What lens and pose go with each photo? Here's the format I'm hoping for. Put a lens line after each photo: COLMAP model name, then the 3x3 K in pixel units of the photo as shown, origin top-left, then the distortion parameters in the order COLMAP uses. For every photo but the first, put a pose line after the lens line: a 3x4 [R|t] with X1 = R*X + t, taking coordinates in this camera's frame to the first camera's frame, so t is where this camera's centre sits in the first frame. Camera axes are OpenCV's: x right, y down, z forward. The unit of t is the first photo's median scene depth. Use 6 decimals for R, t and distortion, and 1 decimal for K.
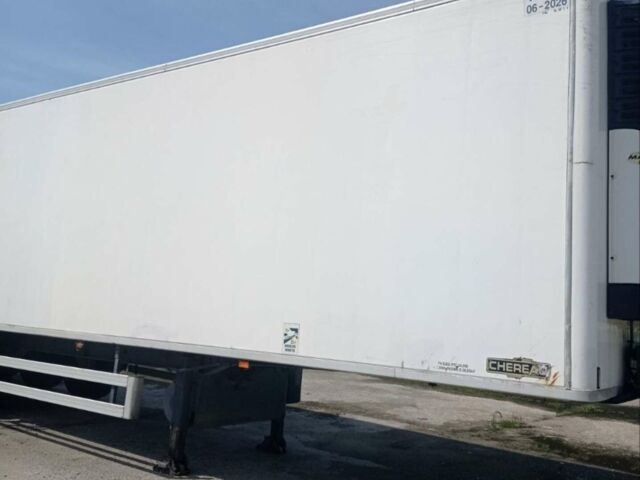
lens RADIAL K [[644.5, 0, 299.4], [0, 644.5, 236.3], [0, 0, 1]] dist [0.053843, 0.000850]
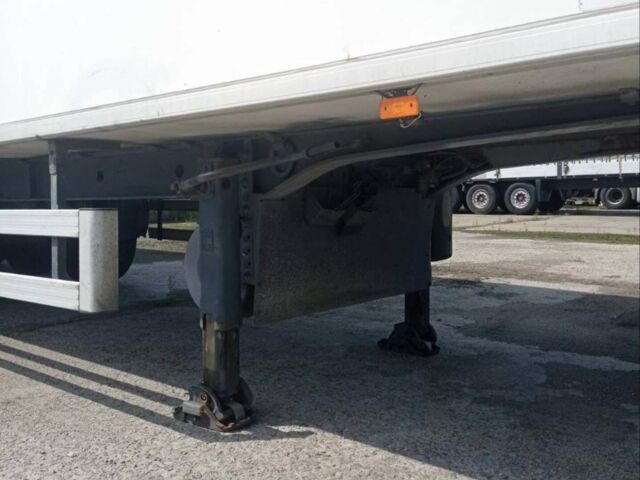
lens RADIAL K [[630.0, 0, 320.1], [0, 630.0, 252.0], [0, 0, 1]] dist [0.040397, -0.004157]
pose [[0.995201, -0.075055, -0.062779, -0.088219], [0.086265, 0.975806, 0.200899, 0.166553], [0.046182, -0.205351, 0.977598, 0.589023]]
